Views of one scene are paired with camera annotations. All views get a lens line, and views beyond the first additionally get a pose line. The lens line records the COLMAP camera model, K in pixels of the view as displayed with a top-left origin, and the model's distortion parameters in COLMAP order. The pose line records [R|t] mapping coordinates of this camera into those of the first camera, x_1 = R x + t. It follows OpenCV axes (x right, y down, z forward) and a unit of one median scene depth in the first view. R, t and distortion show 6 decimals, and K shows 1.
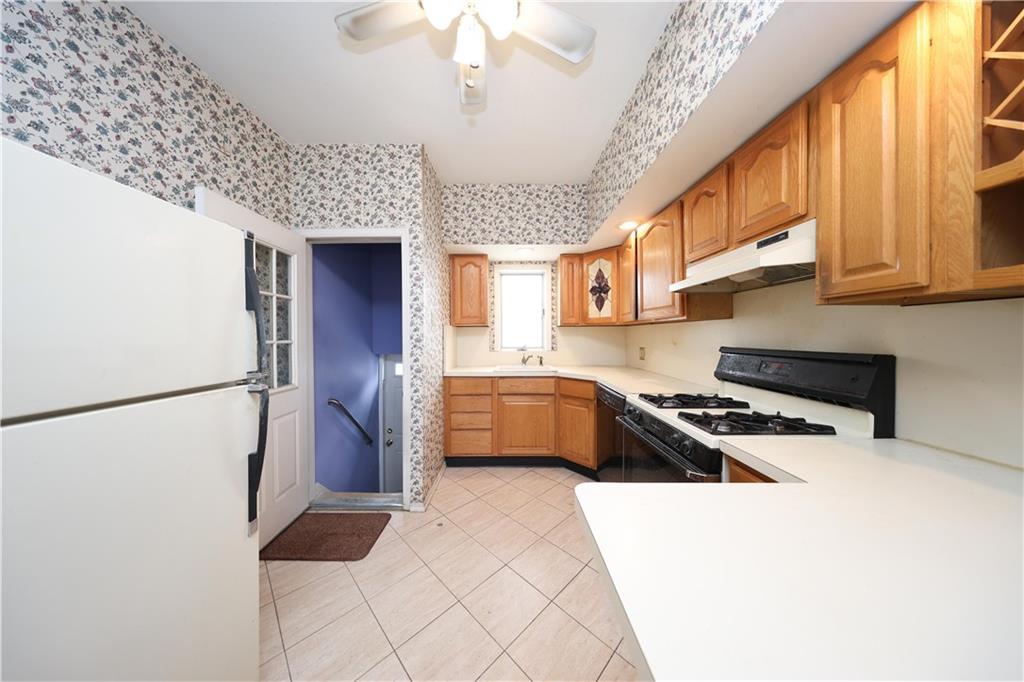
lens RADIAL K [[296.5, 0, 511.0], [0, 296.5, 338.8], [0, 0, 1]] dist [0.003415, -0.000059]
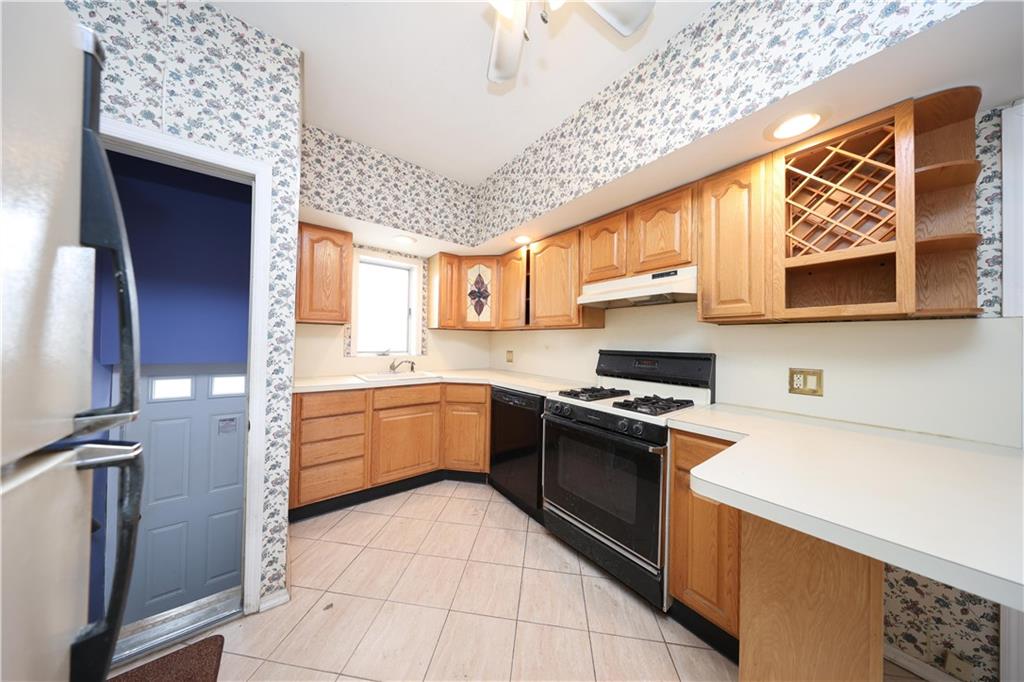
lens RADIAL K [[296.5, 0, 511.4], [0, 296.5, 339.2], [0, 0, 1]] dist [0.003415, -0.000059]
pose [[0.793752, 0.022043, 0.607842, -0.311368], [-0.012381, 0.999722, -0.020087, 0.009523], [-0.608115, 0.008418, 0.793804, 0.170478]]
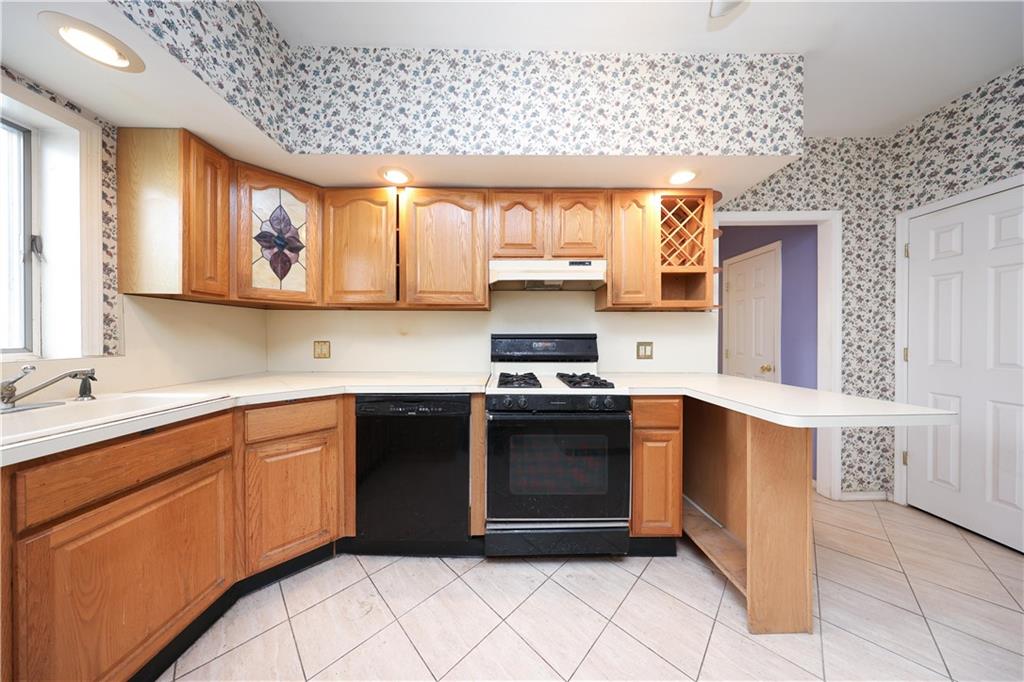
lens RADIAL K [[296.5, 0, 512.4], [0, 296.5, 337.3], [0, 0, 1]] dist [0.003415, -0.000059]
pose [[-0.003510, -0.003129, 0.999989, -0.386359], [0.009577, 0.999949, 0.003163, 0.030833], [-0.999948, 0.009588, -0.003480, 0.750718]]
